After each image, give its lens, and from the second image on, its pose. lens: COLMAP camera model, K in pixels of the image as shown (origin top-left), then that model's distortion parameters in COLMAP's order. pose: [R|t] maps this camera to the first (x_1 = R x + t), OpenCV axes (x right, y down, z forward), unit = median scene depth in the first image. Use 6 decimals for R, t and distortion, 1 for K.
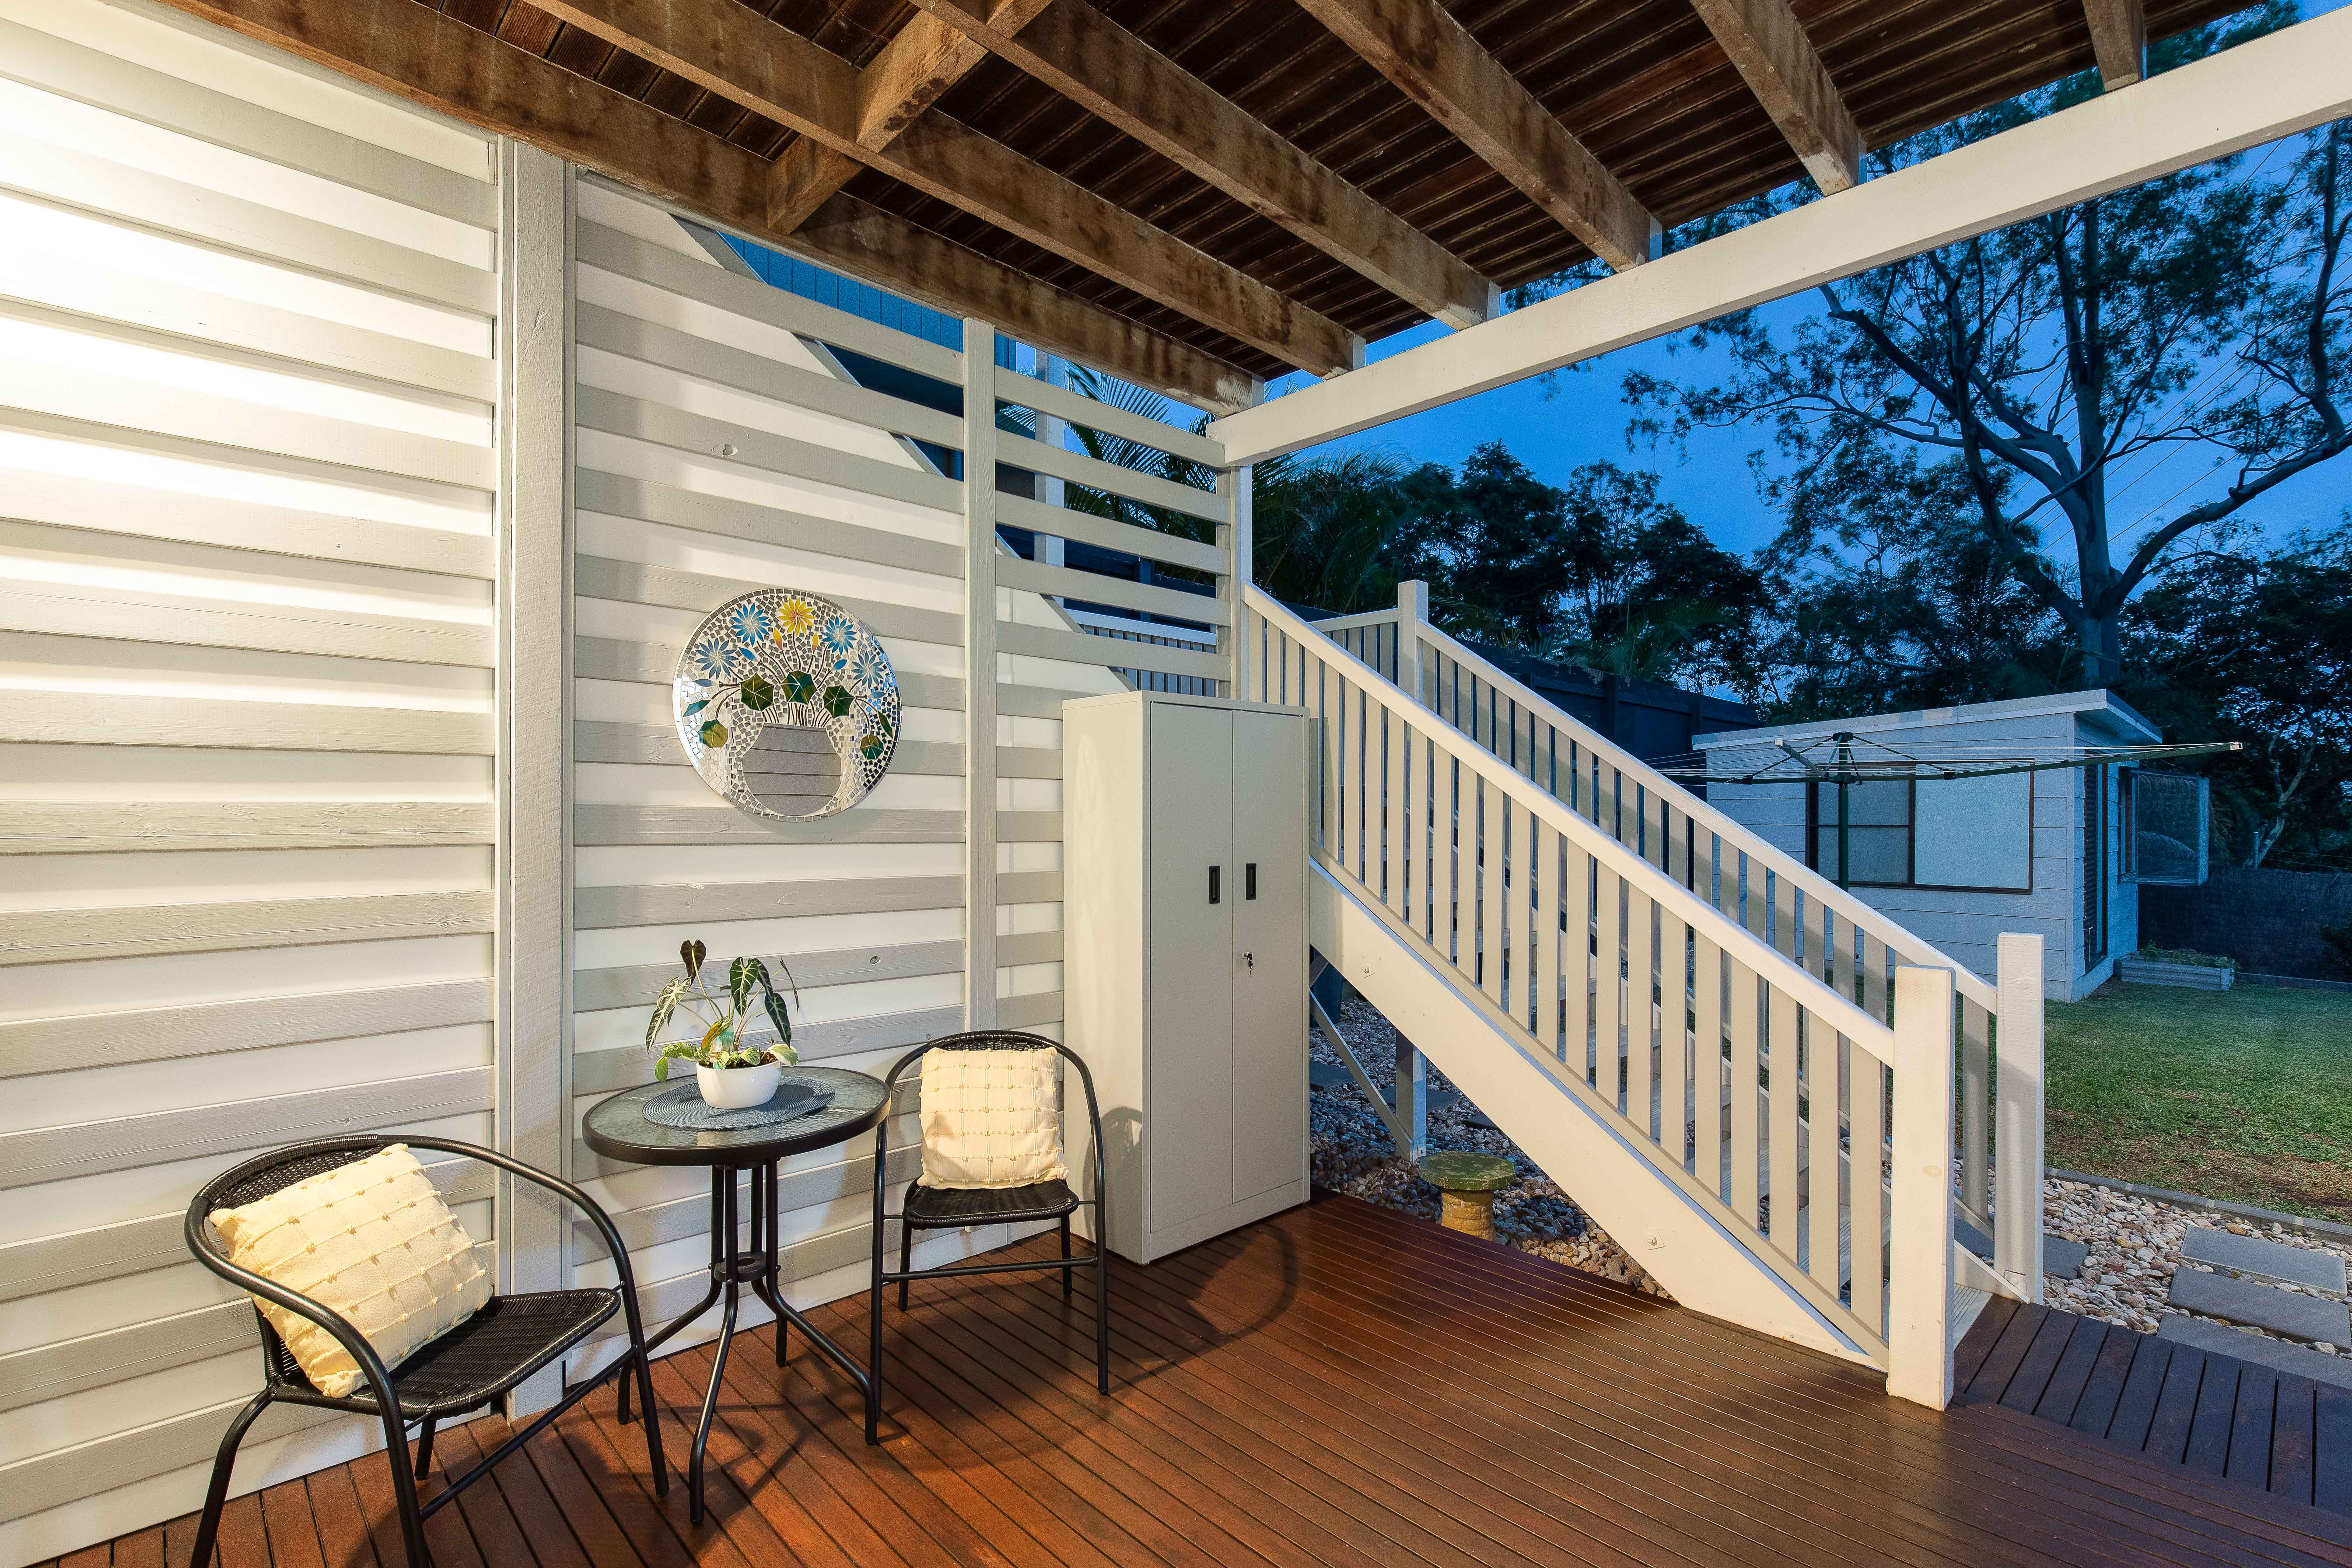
lens RADIAL K [[1082.9, 0, 1171.4], [0, 1082.9, 806.5], [0, 0, 1]] dist [0.001282, 0.000105]
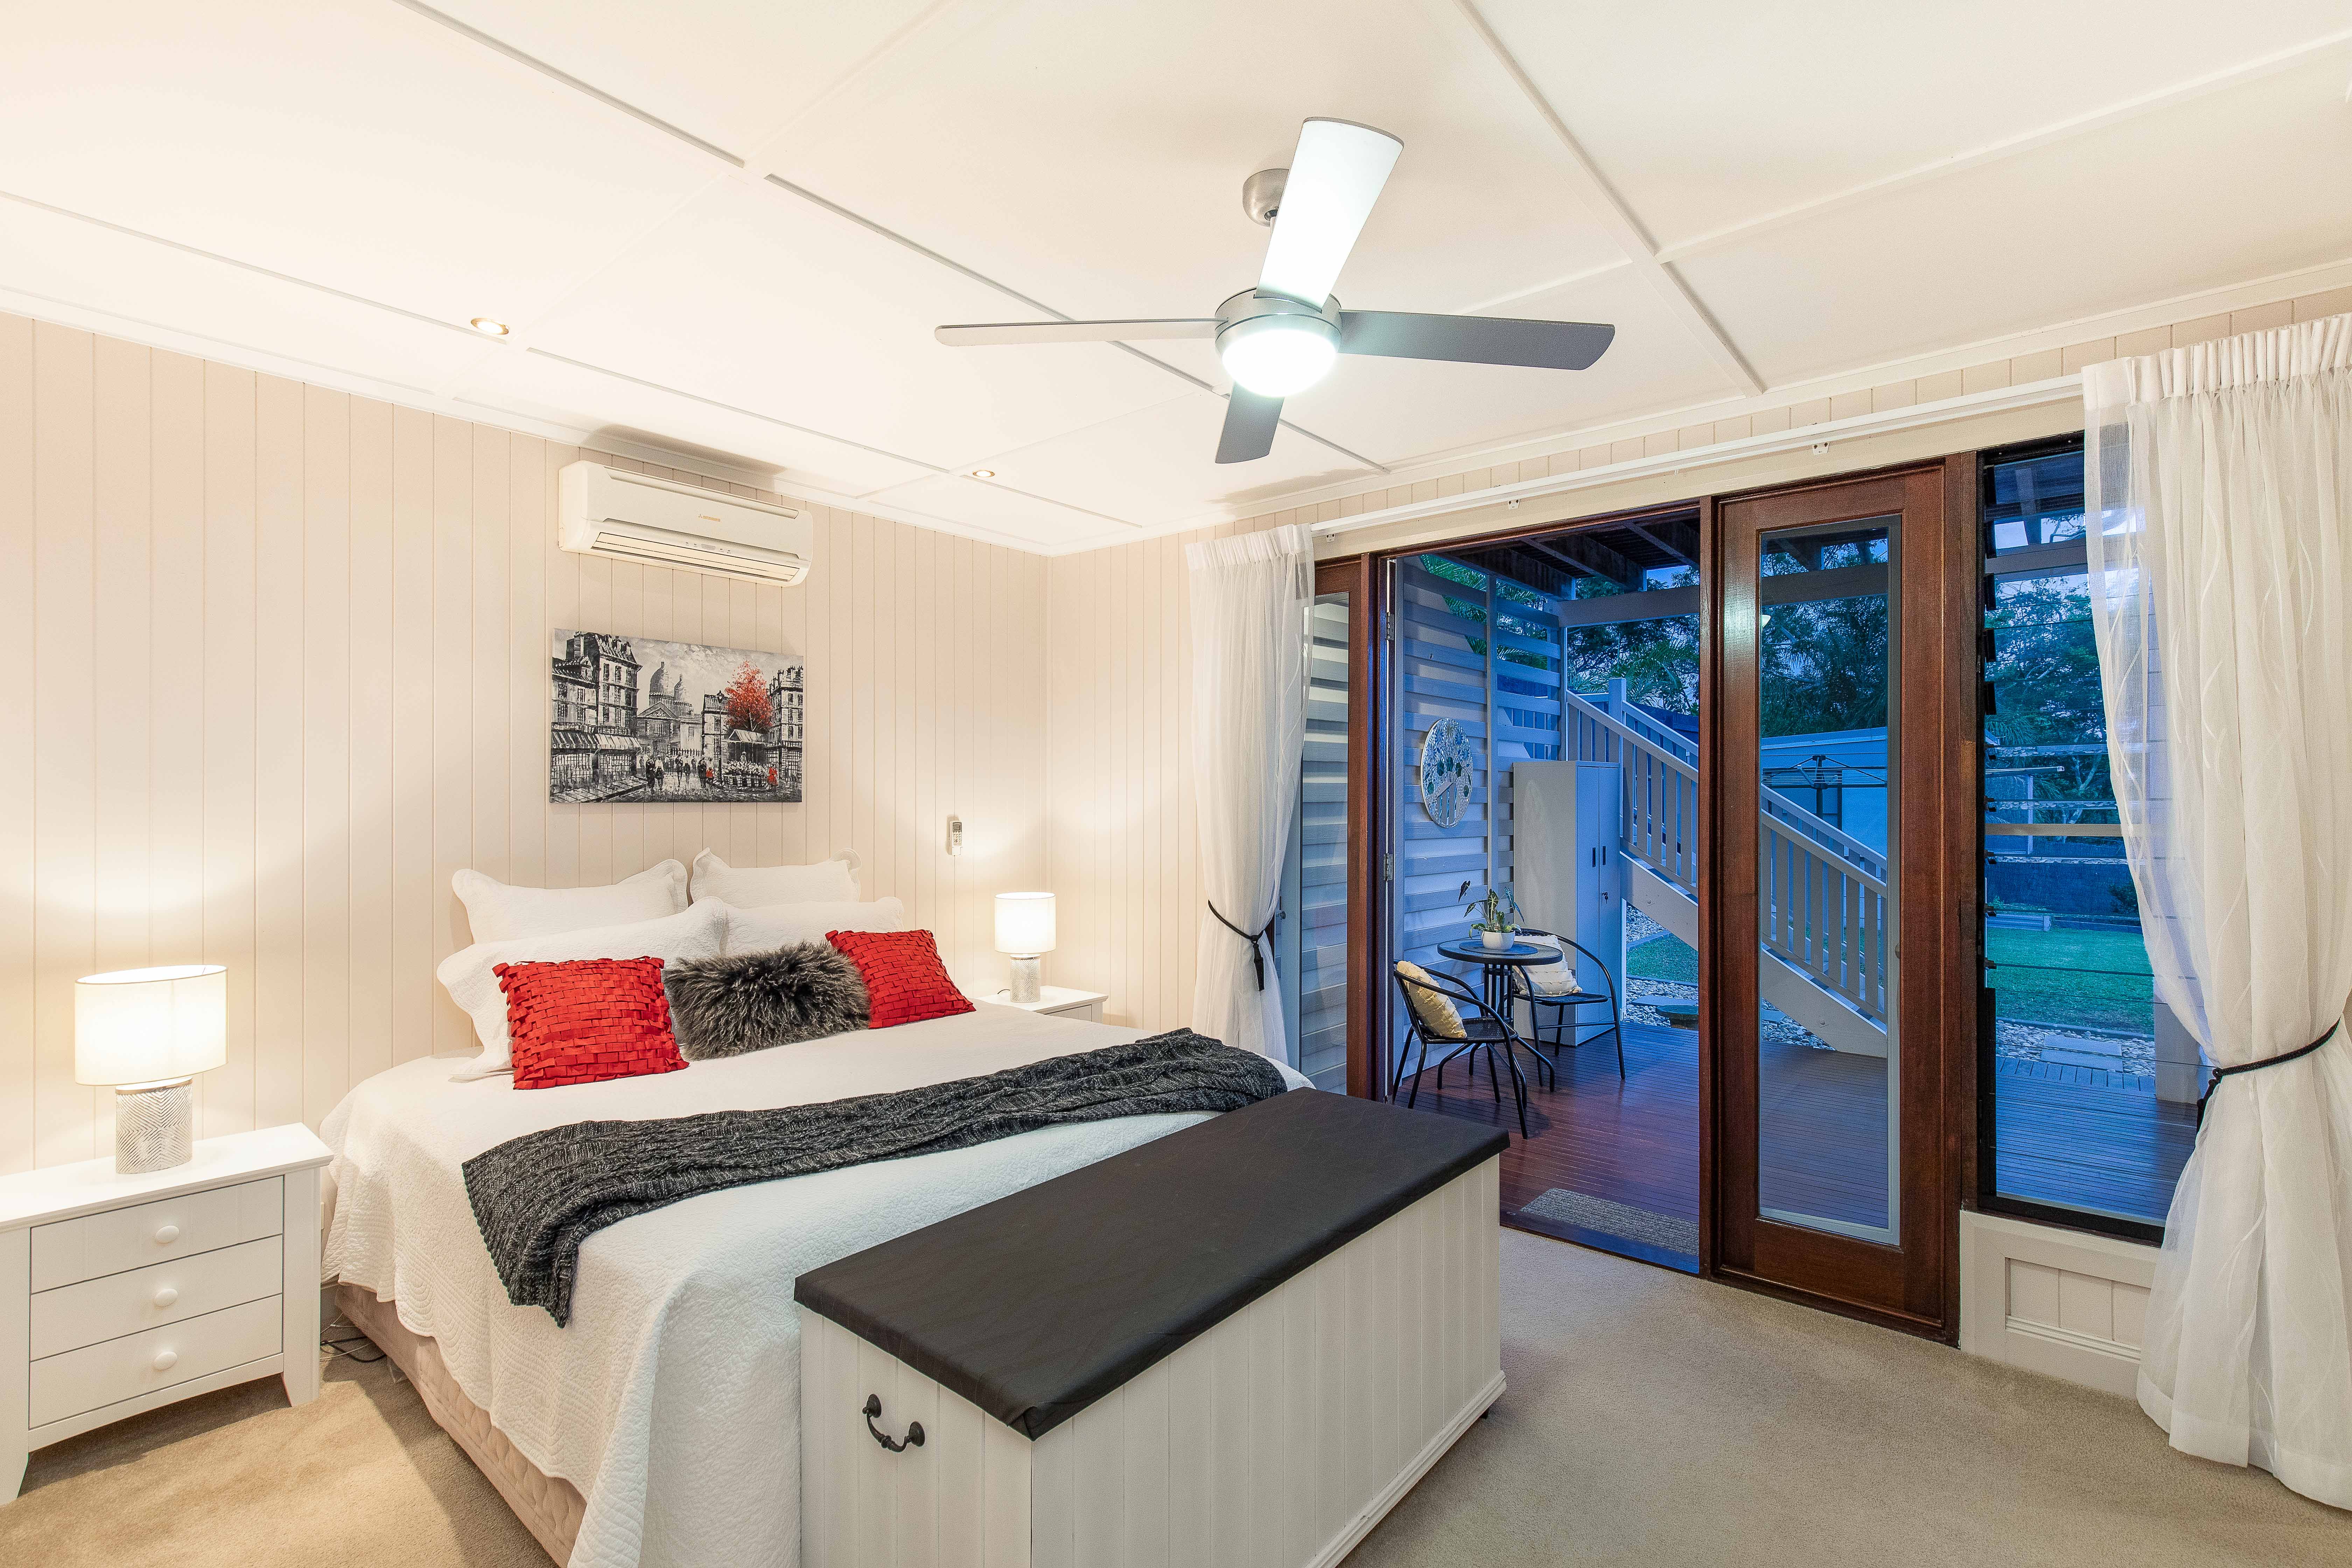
lens RADIAL K [[1067.8, 0, 1176.0], [0, 1067.8, 784.0], [0, 0, 1]] dist [0.002093, 0.000186]
pose [[0.995259, -0.000409, 0.097260, -1.050844], [0.000656, 0.999997, -0.002507, -0.065398], [-0.097259, 0.002559, 0.995256, -0.990127]]
